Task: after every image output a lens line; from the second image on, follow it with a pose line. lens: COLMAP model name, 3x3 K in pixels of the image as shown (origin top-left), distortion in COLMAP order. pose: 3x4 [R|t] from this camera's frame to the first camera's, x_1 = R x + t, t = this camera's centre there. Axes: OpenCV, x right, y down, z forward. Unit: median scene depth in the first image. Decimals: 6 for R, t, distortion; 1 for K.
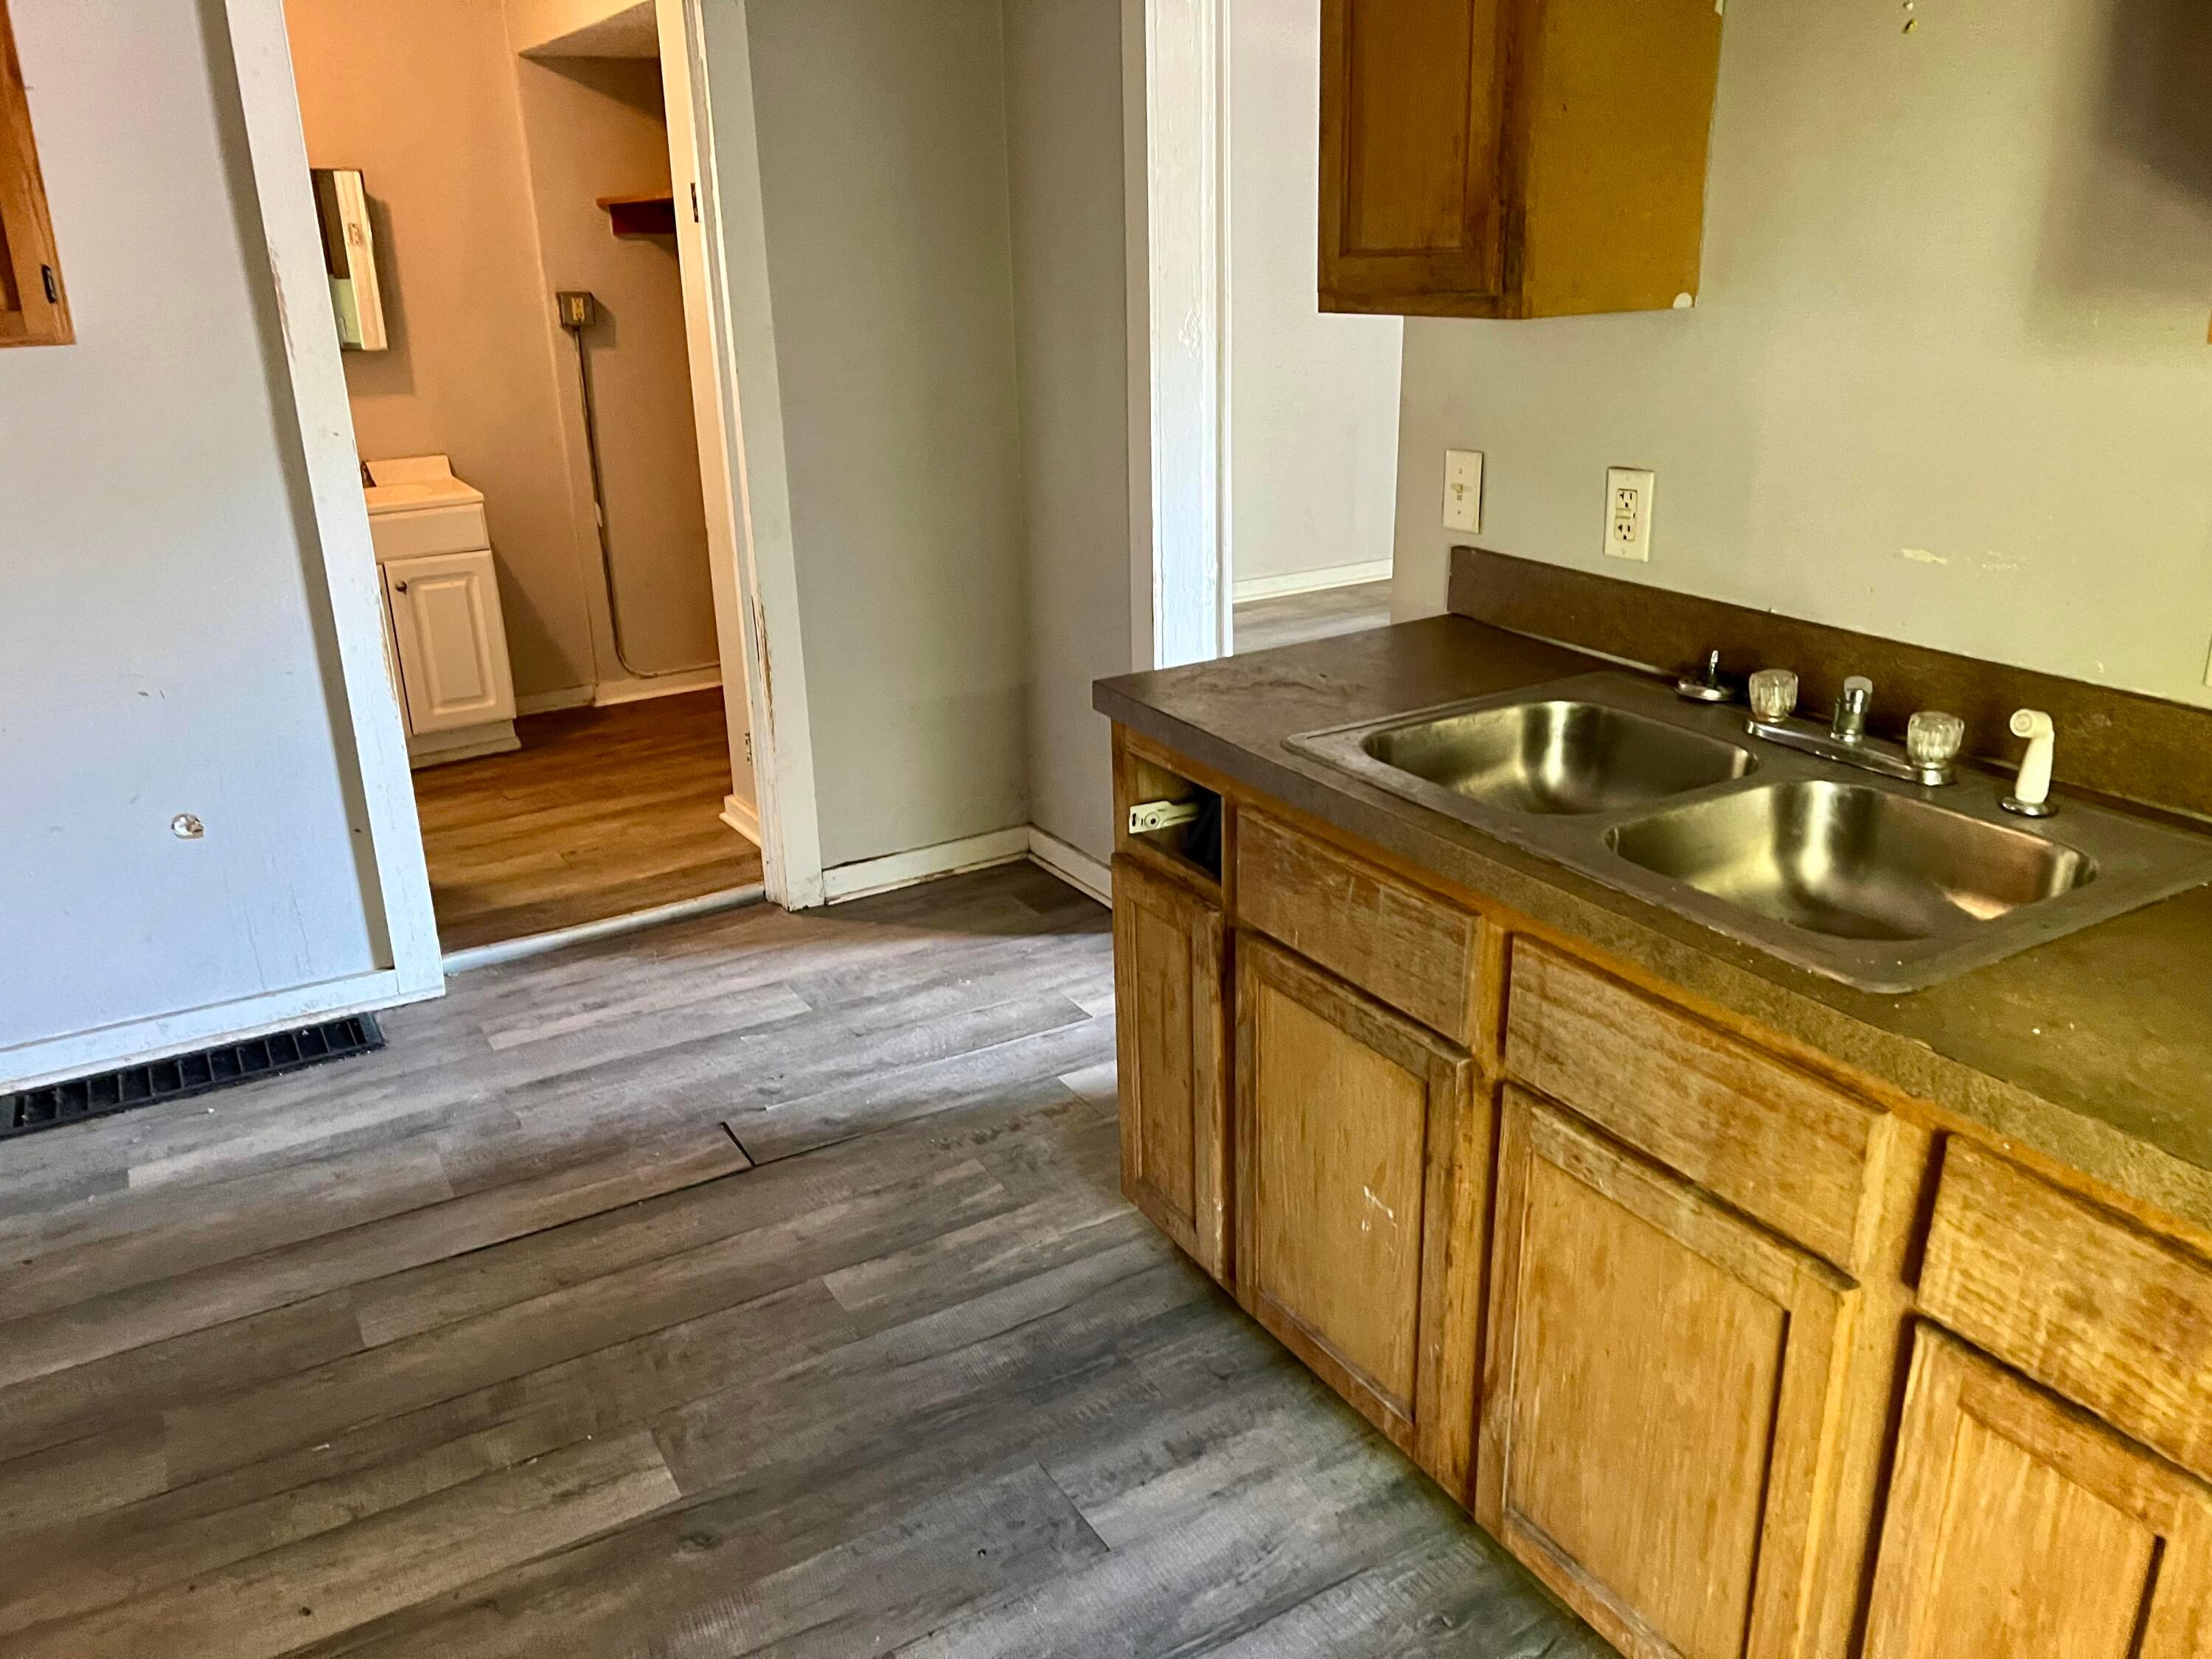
lens RADIAL K [[1662.8, 0, 1094.5], [0, 1662.8, 819.3], [0, 0, 1]] dist [0.059913, -0.072472]
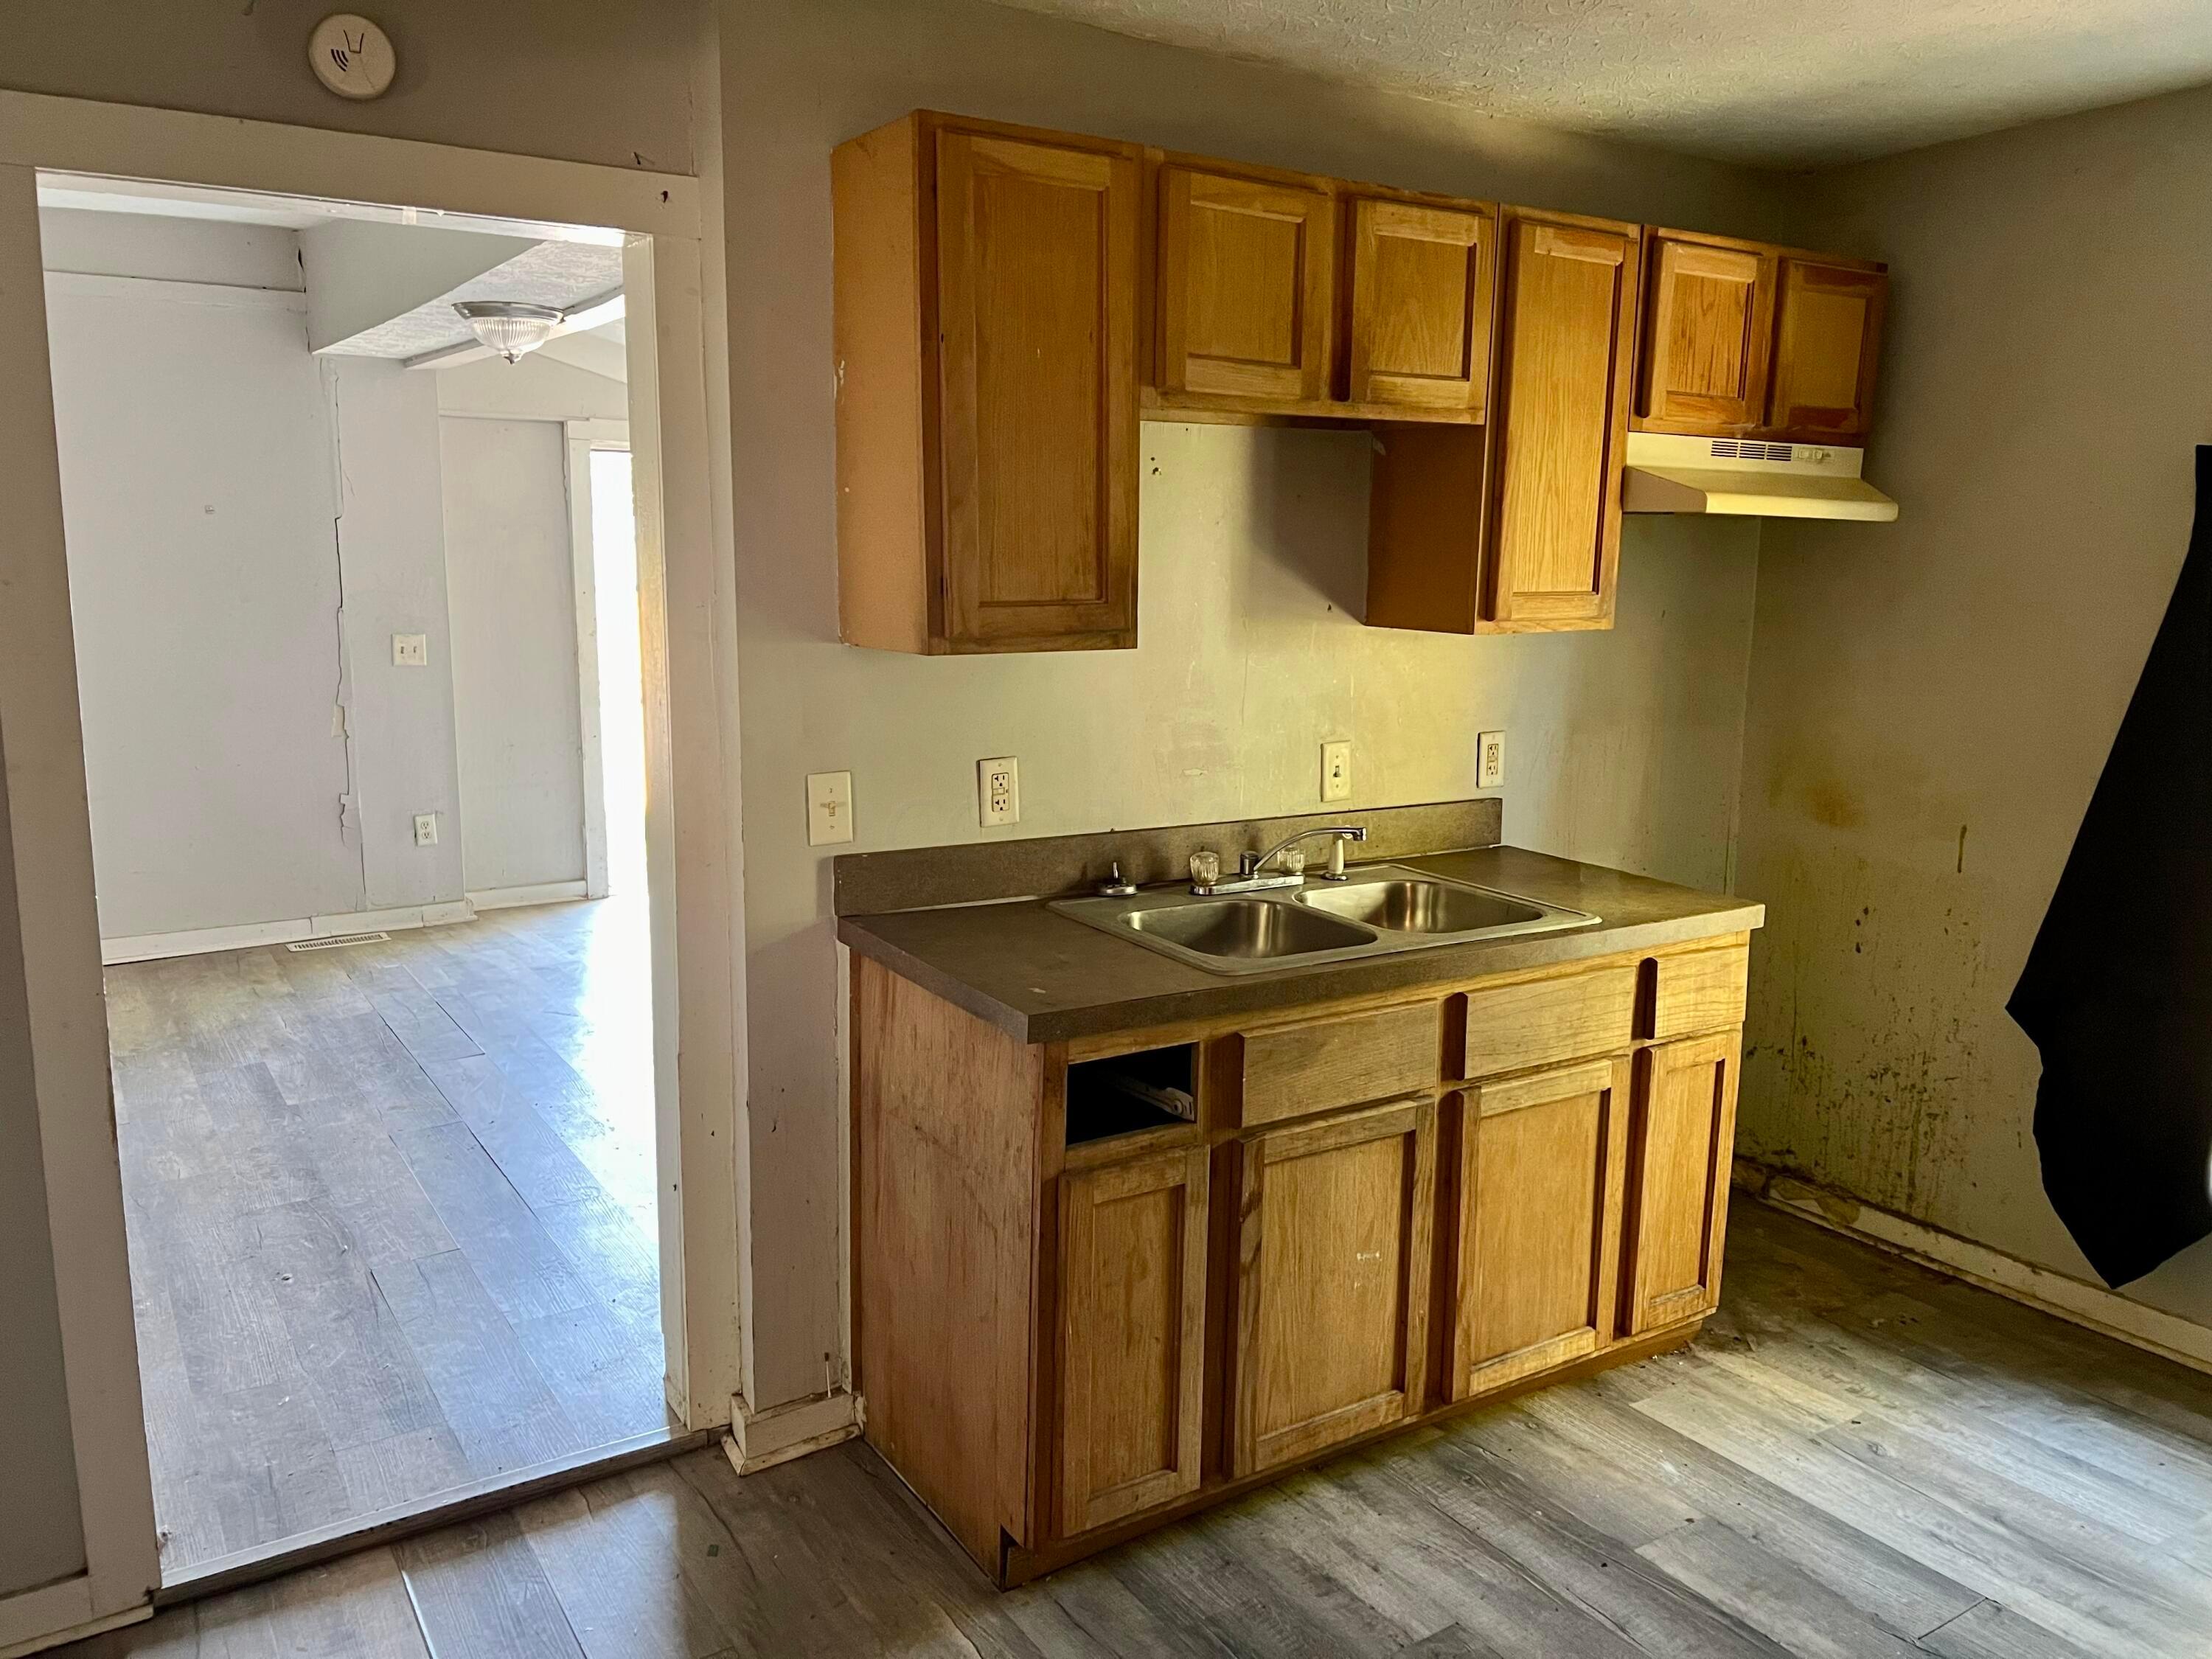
lens RADIAL K [[1668.9, 0, 1100.9], [0, 1668.9, 809.0], [0, 0, 1]] dist [0.066921, -0.090626]
pose [[-0.051740, -0.134963, 0.989499, -1.046139], [0.321027, 0.935989, 0.144451, -0.354976], [-0.945656, 0.325130, -0.005101, 0.999228]]
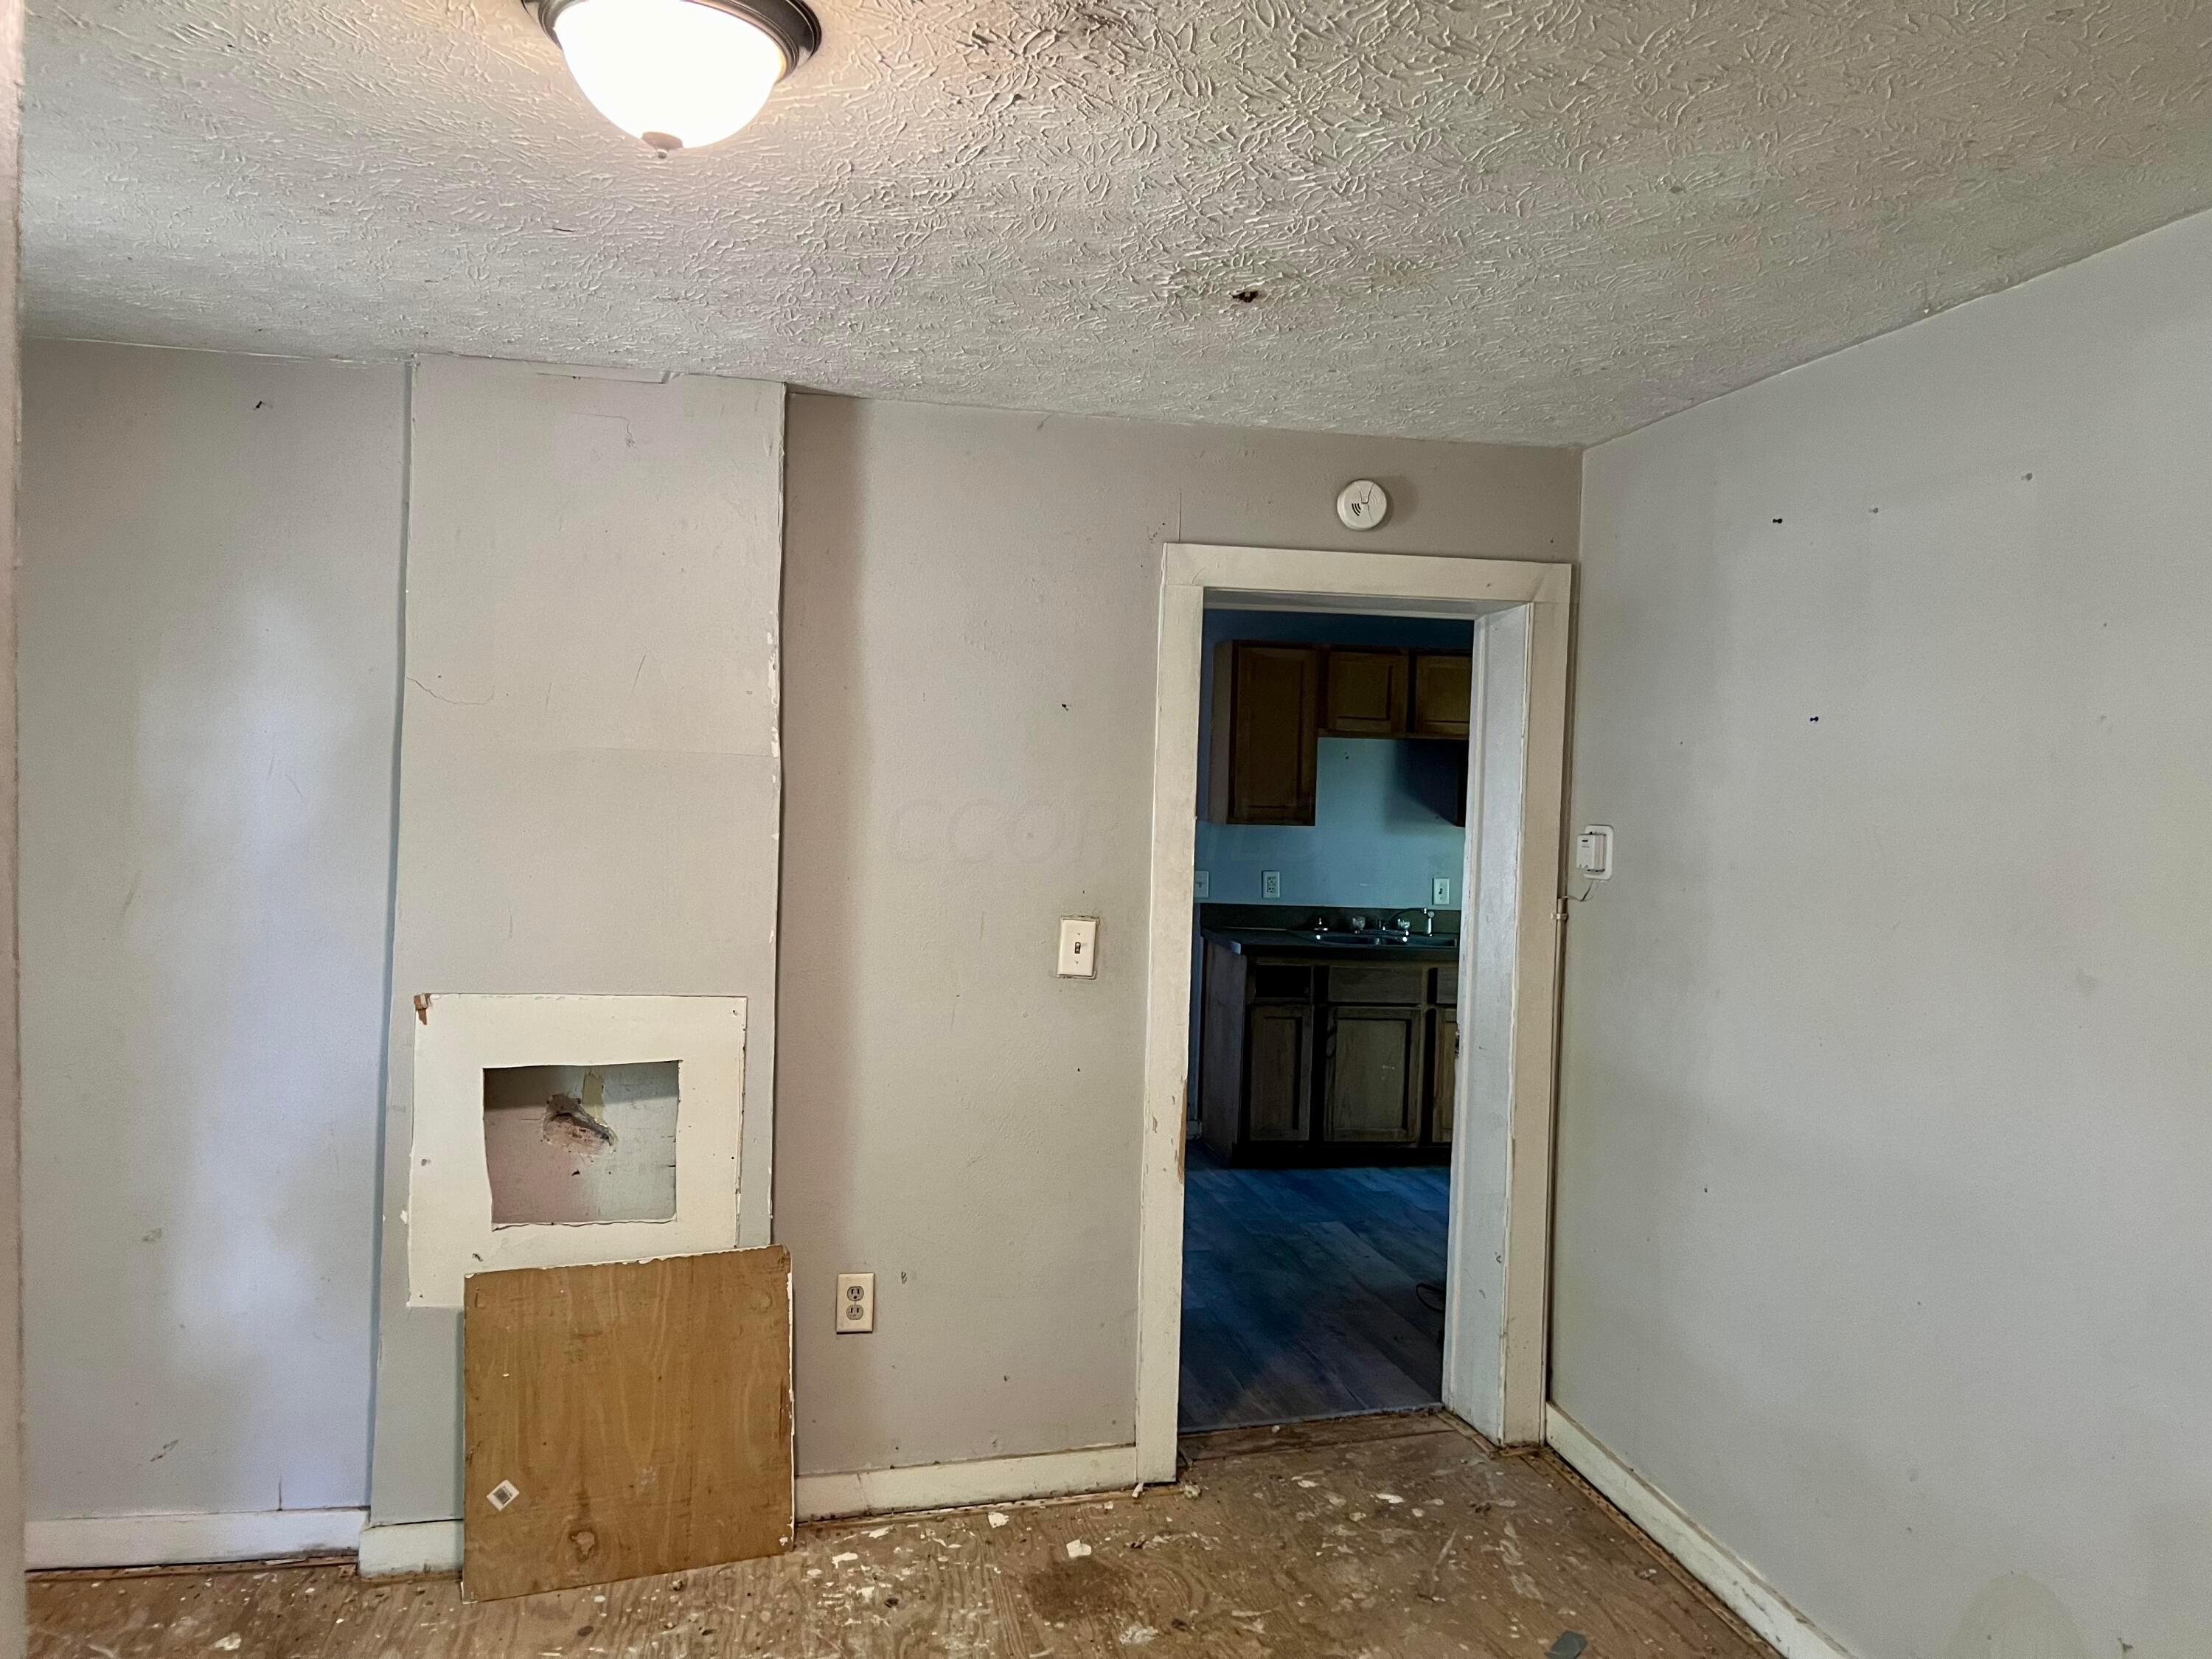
lens RADIAL K [[1662.8, 0, 1094.5], [0, 1662.8, 819.3], [0, 0, 1]] dist [0.059913, -0.072472]
pose [[0.327085, 0.011234, 0.944928, -3.040491], [0.277472, 0.954712, -0.107397, -0.056358], [-0.903341, 0.297320, 0.309155, 0.294107]]
